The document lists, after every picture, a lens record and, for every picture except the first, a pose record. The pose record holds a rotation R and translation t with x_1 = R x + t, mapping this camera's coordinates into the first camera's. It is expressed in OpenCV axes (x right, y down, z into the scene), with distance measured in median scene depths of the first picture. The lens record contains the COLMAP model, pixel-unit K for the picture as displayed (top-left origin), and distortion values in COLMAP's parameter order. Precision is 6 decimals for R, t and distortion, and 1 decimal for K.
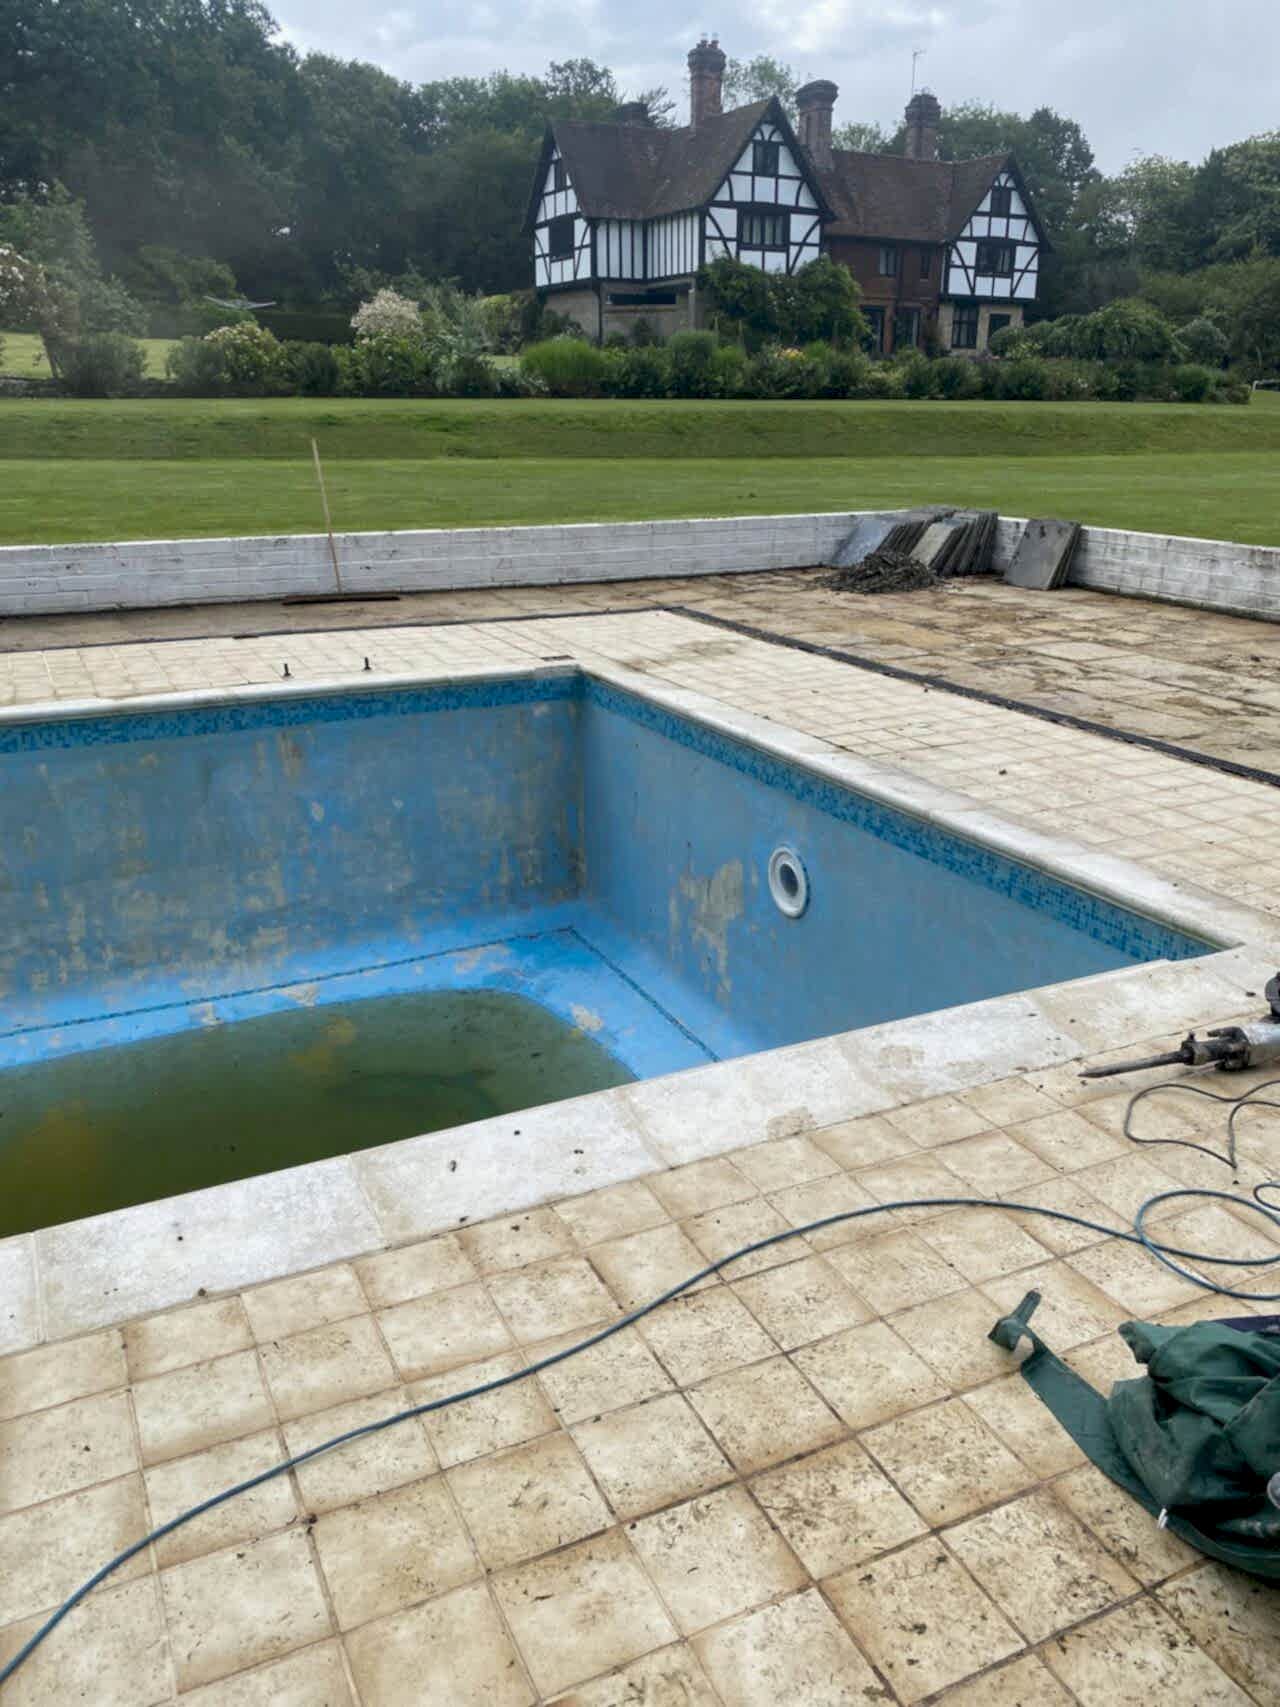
lens RADIAL K [[1281.2, 0, 646.2], [0, 1281.2, 877.4], [0, 0, 1]] dist [0.014864, 0.007718]
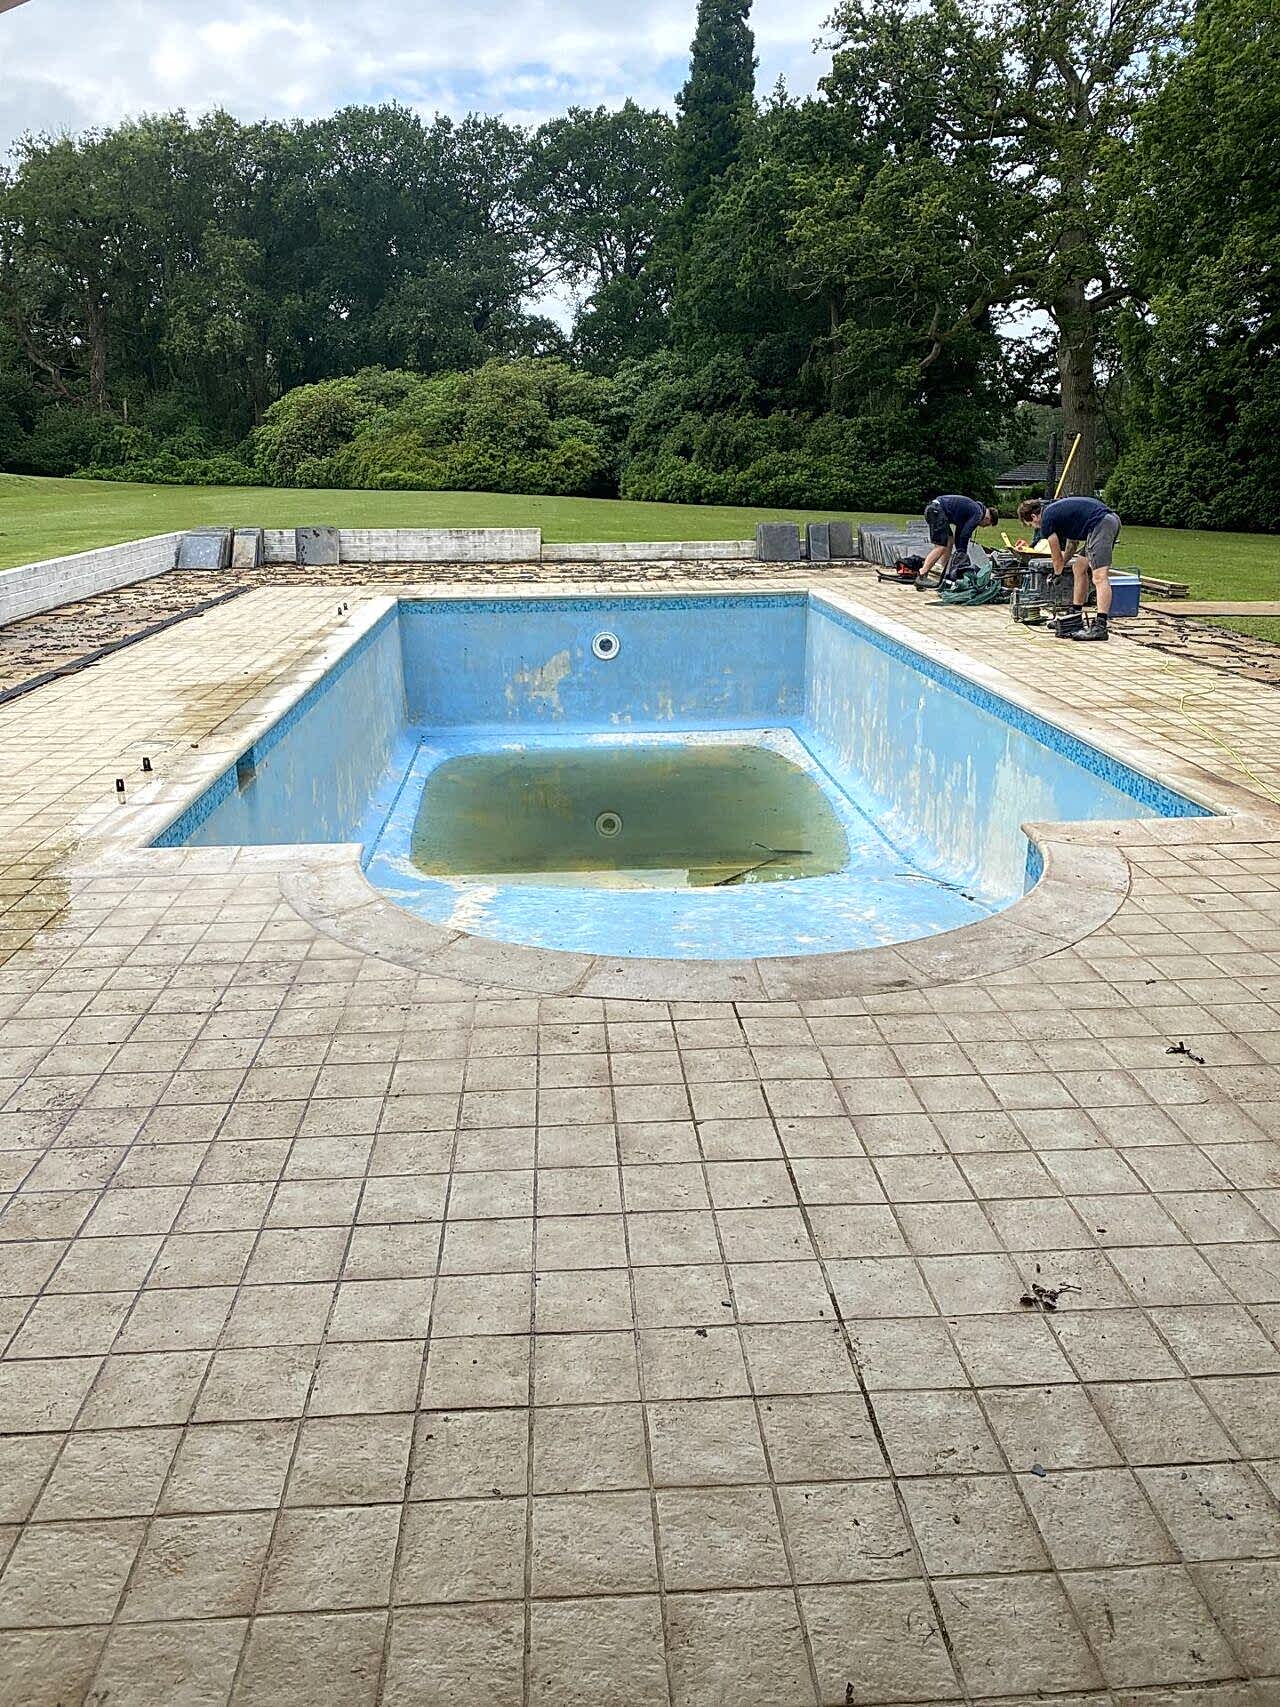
lens RADIAL K [[1305.8, 0, 638.8], [0, 1305.8, 841.9], [0, 0, 1]] dist [0.001928, 0.008144]
pose [[0.381312, -0.268770, 0.884513, -0.275565], [0.328512, 0.933748, 0.142110, 0.002445], [-0.864107, 0.236385, 0.444343, -0.013494]]
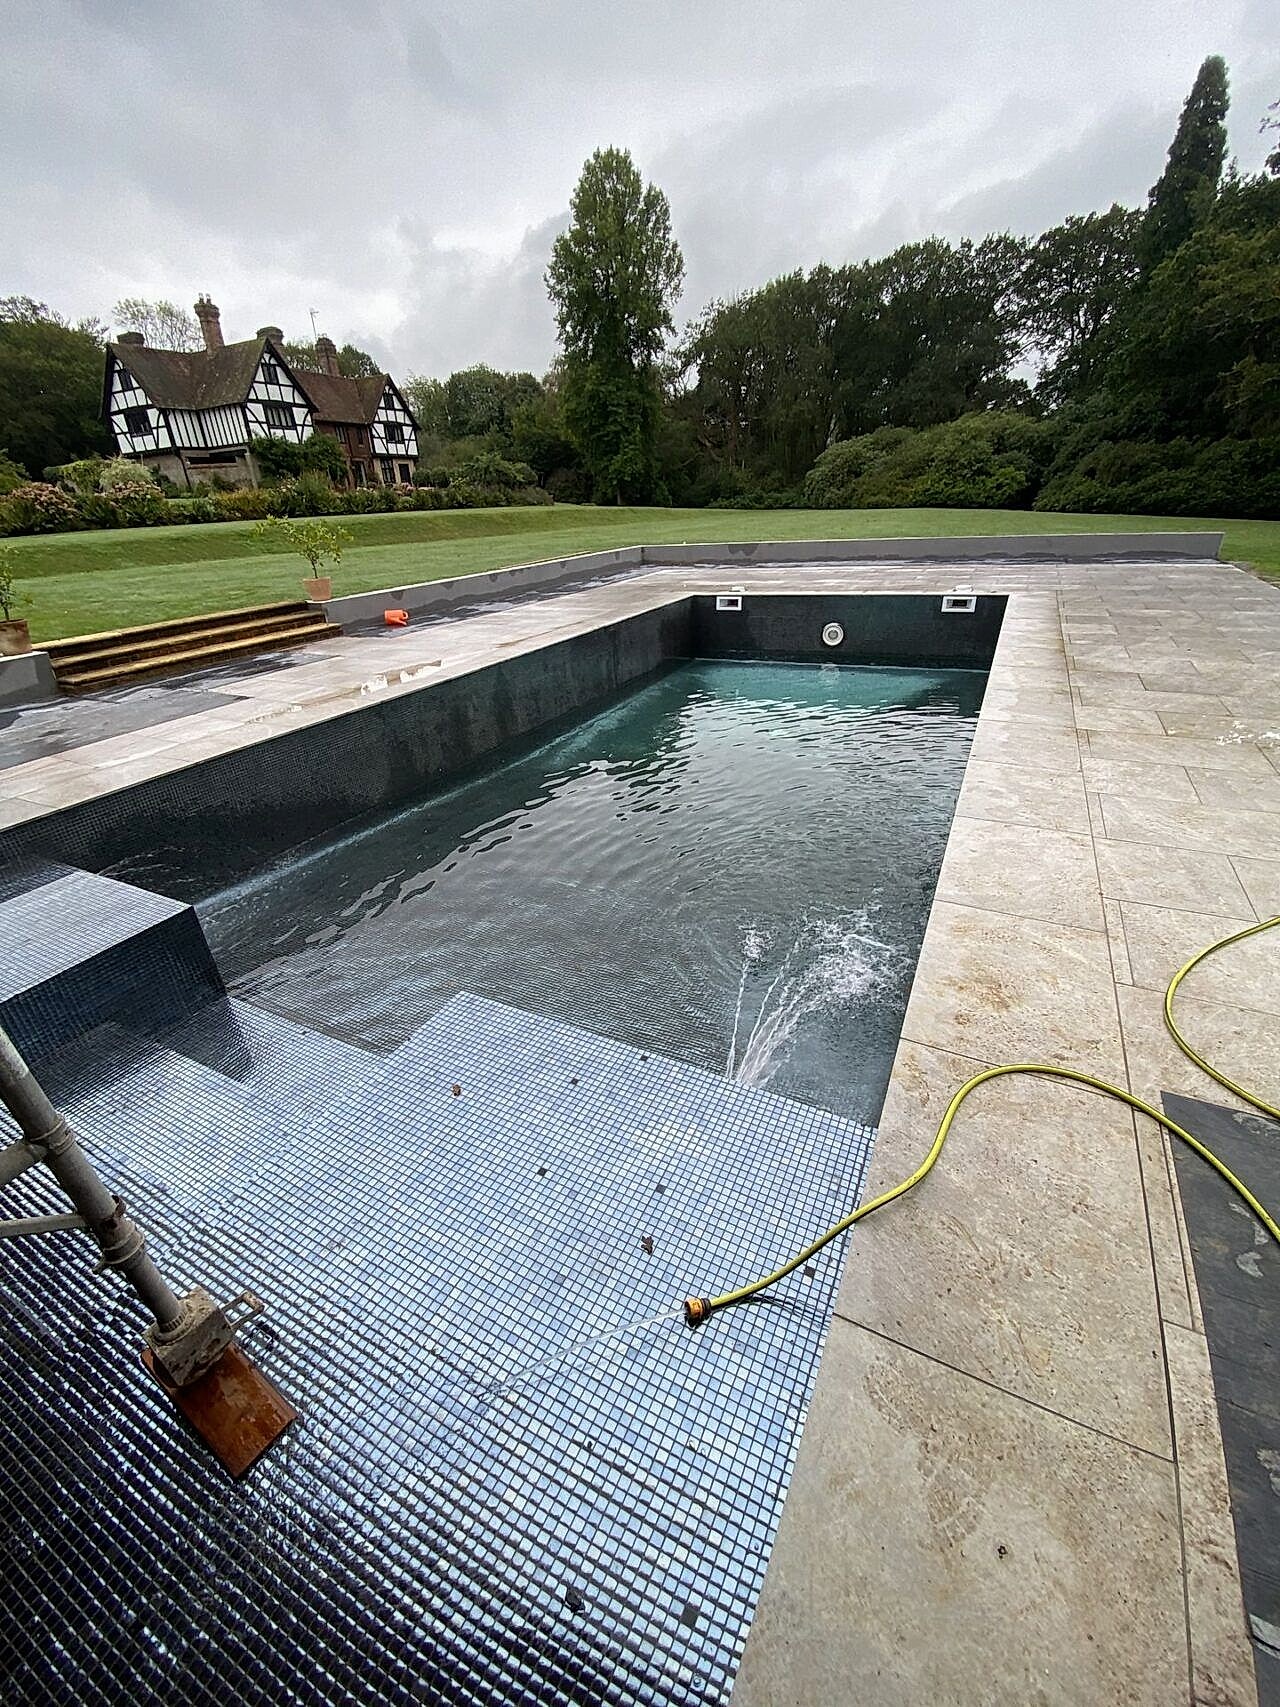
lens RADIAL K [[700.7, 0, 633.7], [0, 700.7, 845.5], [0, 0, 1]] dist [0.001812, -0.010039]
pose [[0.801181, -0.302970, 0.516061, -0.182490], [0.256520, 0.952995, 0.161240, 0.013425], [-0.540654, 0.003198, 0.841239, -0.038608]]
